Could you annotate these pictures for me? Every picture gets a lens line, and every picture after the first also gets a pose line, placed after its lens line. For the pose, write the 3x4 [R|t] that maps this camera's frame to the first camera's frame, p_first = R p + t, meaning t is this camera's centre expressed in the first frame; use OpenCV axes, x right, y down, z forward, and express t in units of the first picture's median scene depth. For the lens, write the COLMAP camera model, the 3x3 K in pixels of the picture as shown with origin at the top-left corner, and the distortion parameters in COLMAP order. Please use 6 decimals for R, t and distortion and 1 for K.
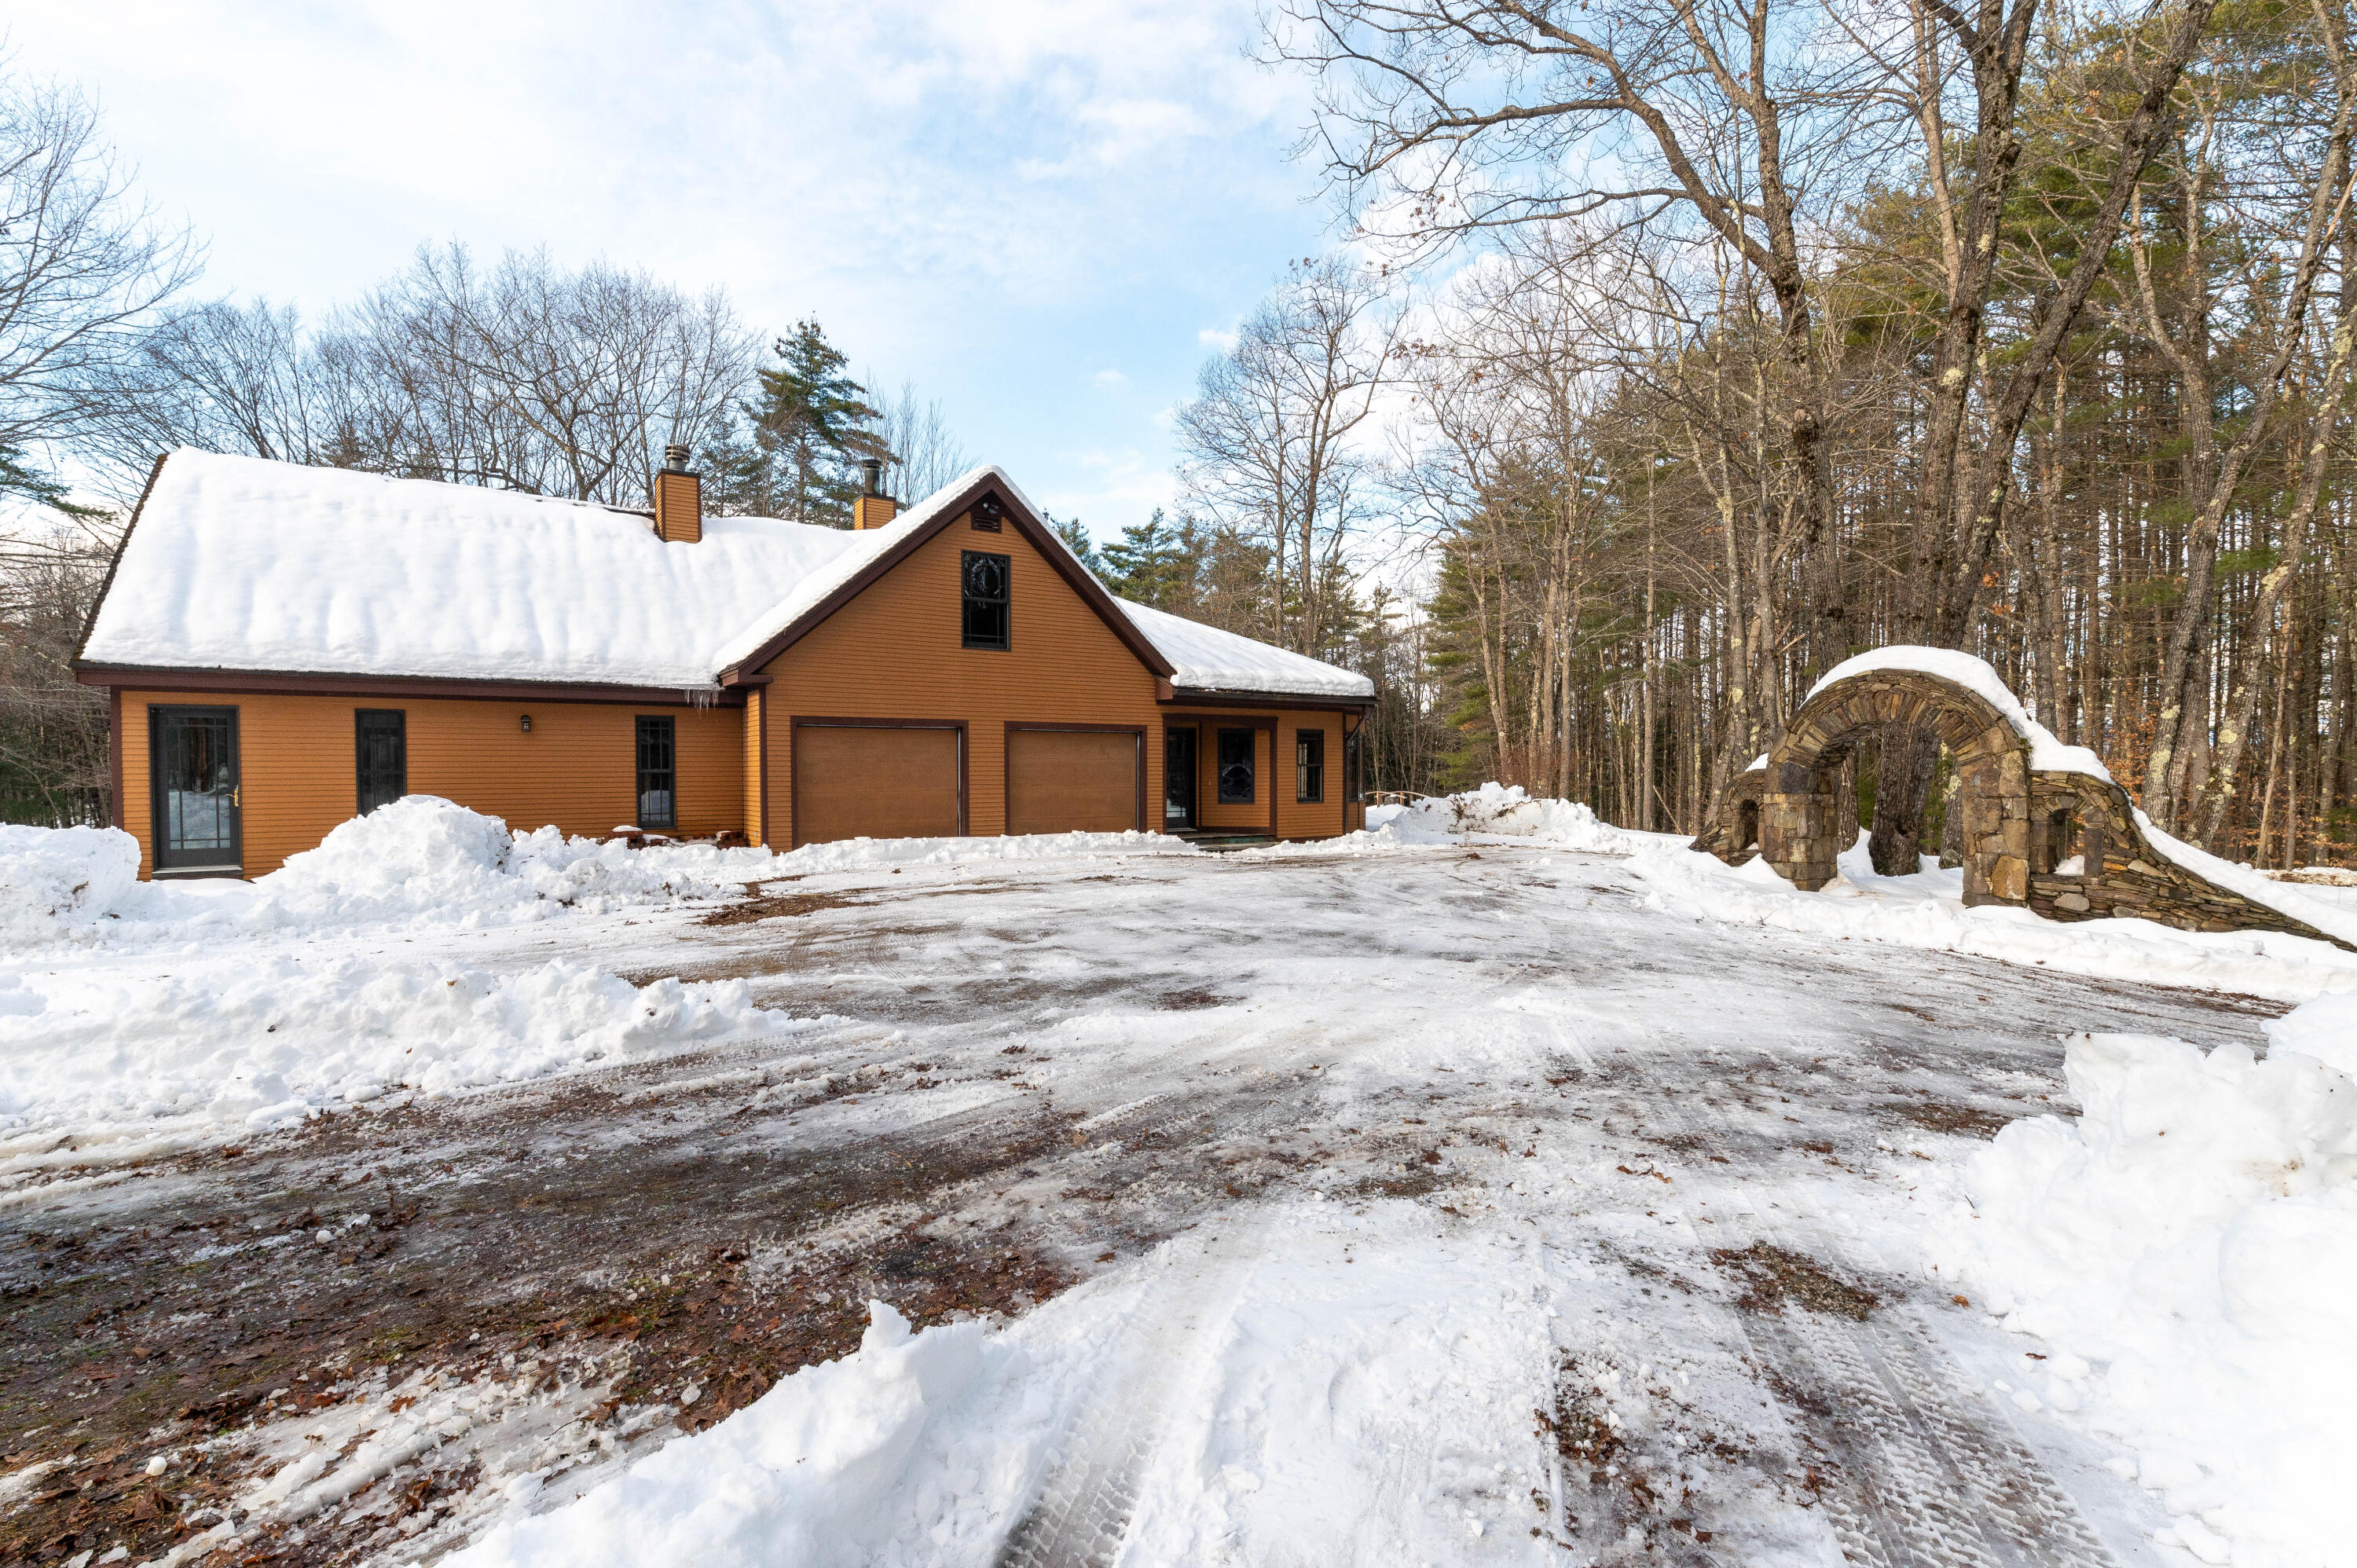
lens RADIAL K [[1041.1, 0, 1117.7], [0, 1041.1, 789.8], [0, 0, 1]] dist [0.000425, 0.000582]
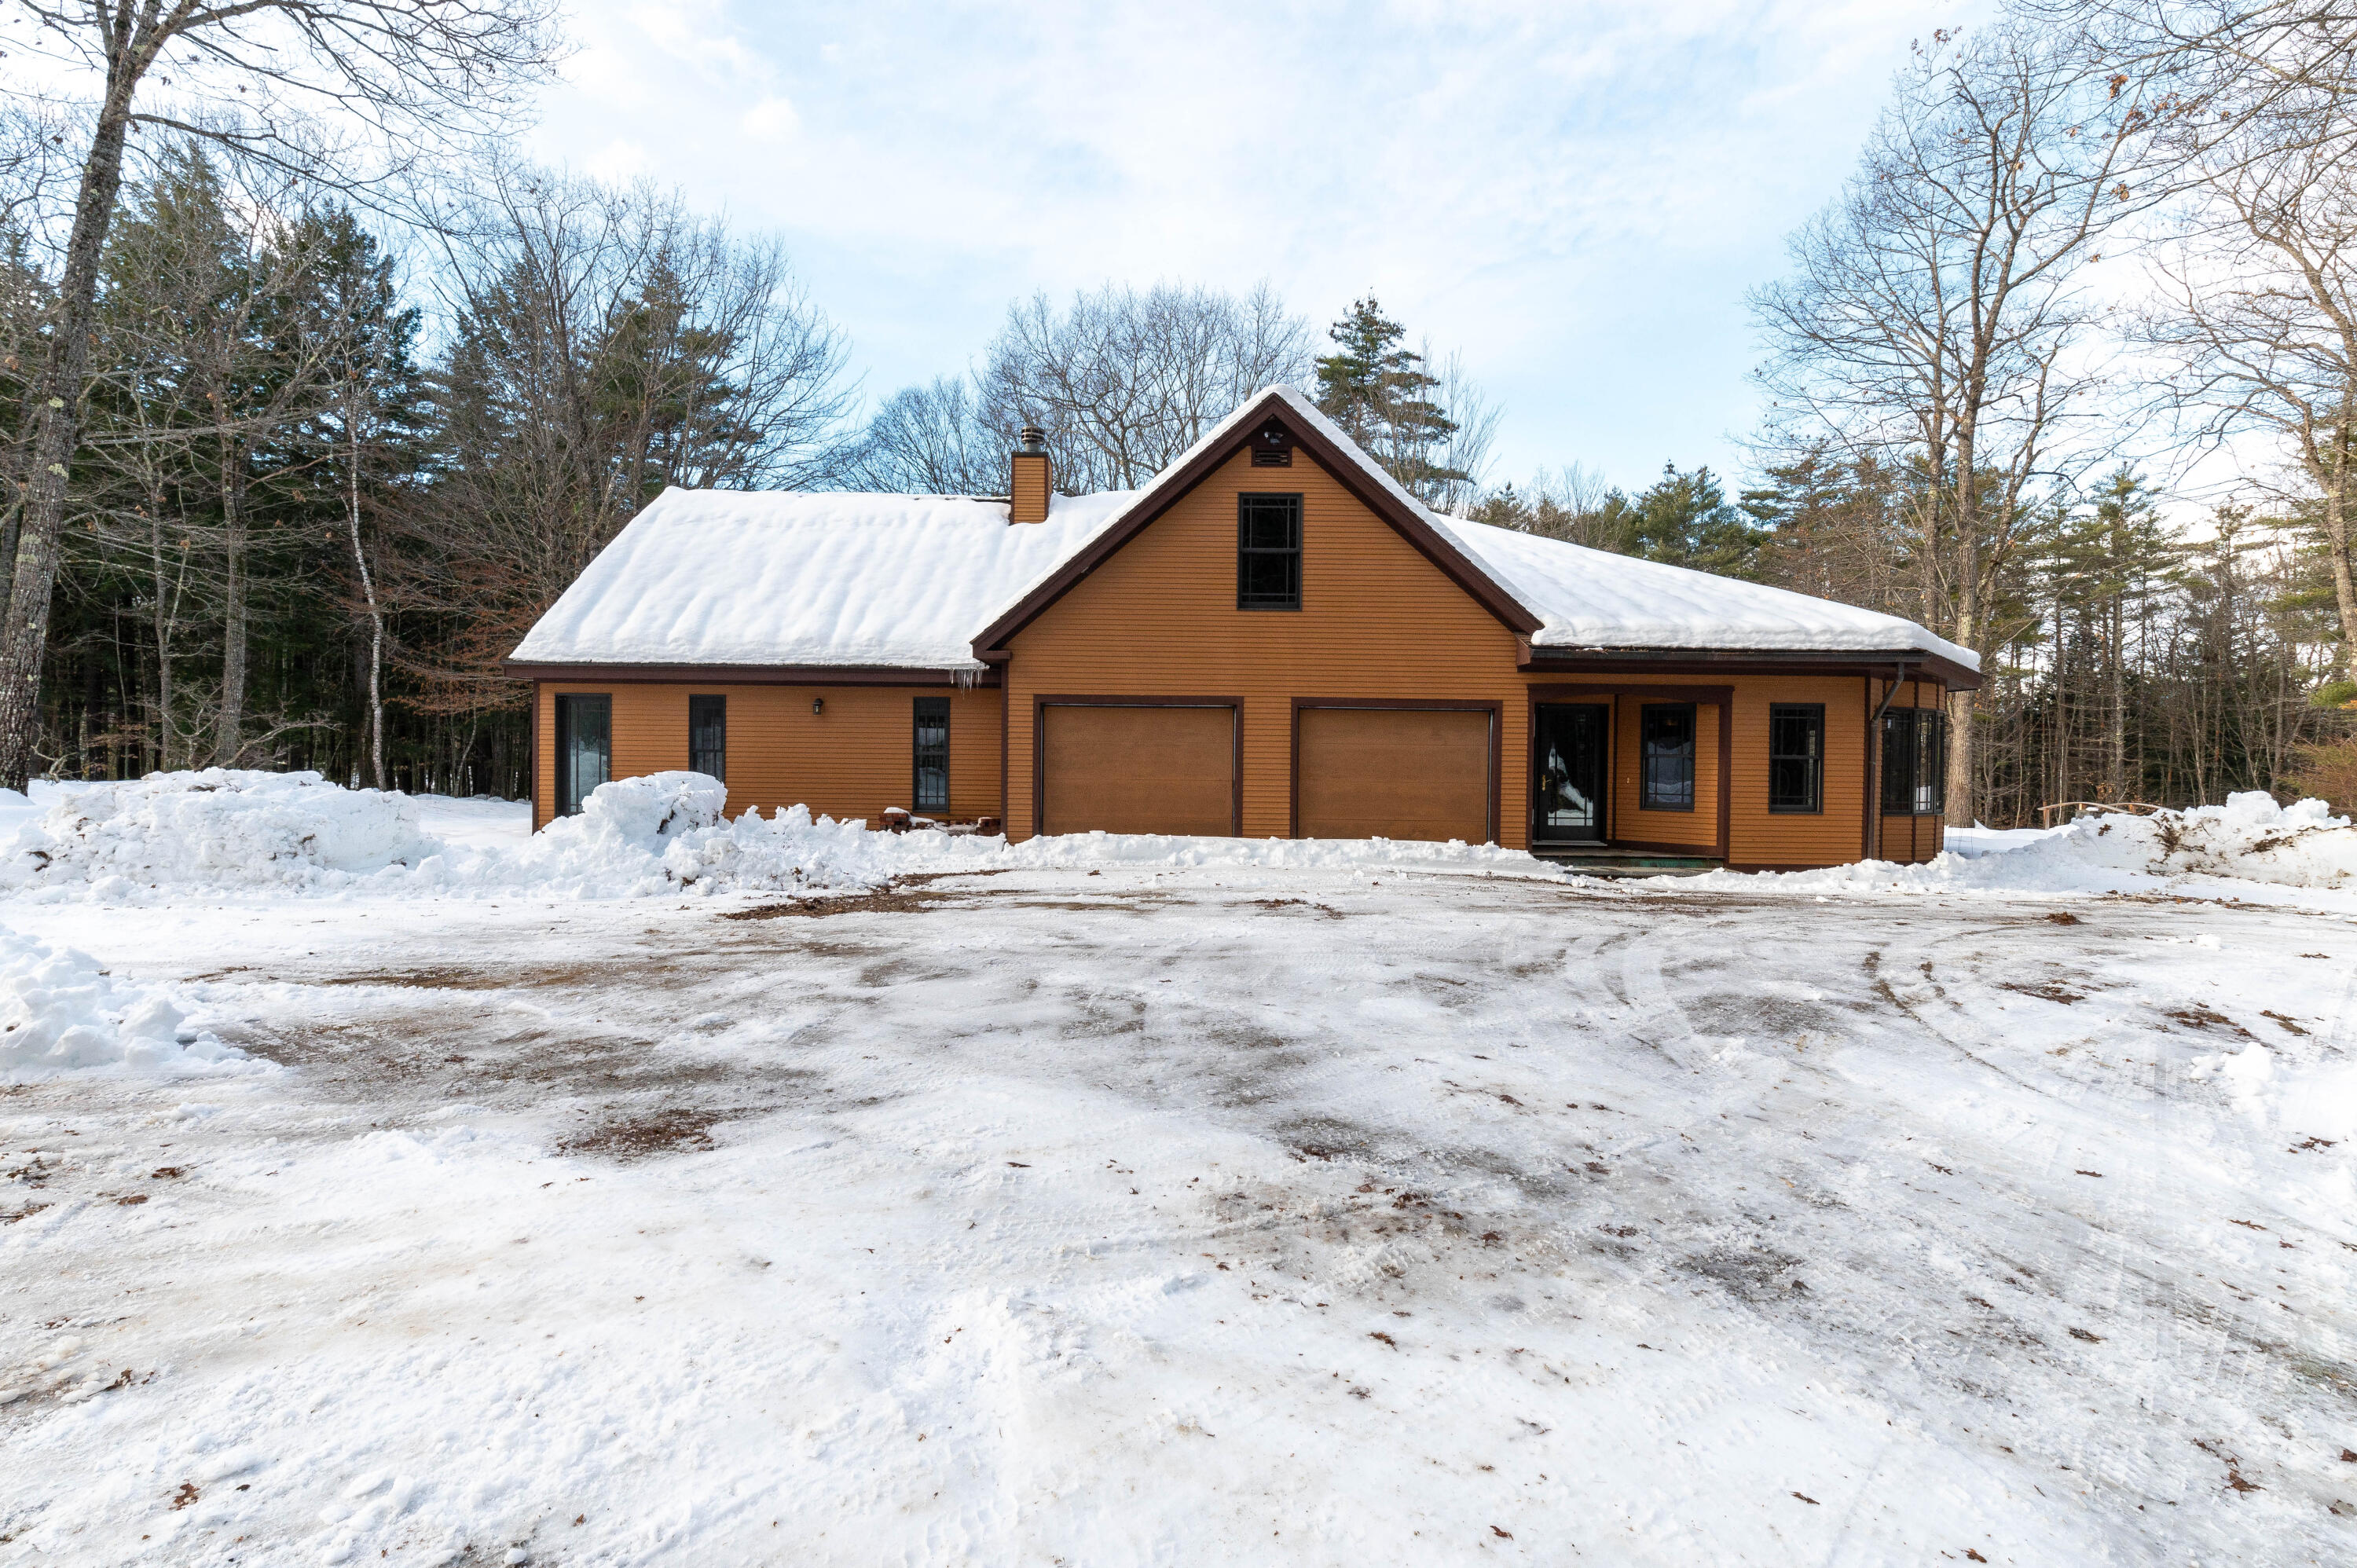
lens RADIAL K [[1041.1, 0, 1177.9], [0, 1041.1, 766.9], [0, 0, 1]] dist [0.000425, 0.000582]
pose [[0.837440, 0.016085, -0.546293, 0.270078], [-0.024455, 0.999668, -0.008055, -0.002965], [0.545982, 0.020105, 0.837555, 0.282083]]
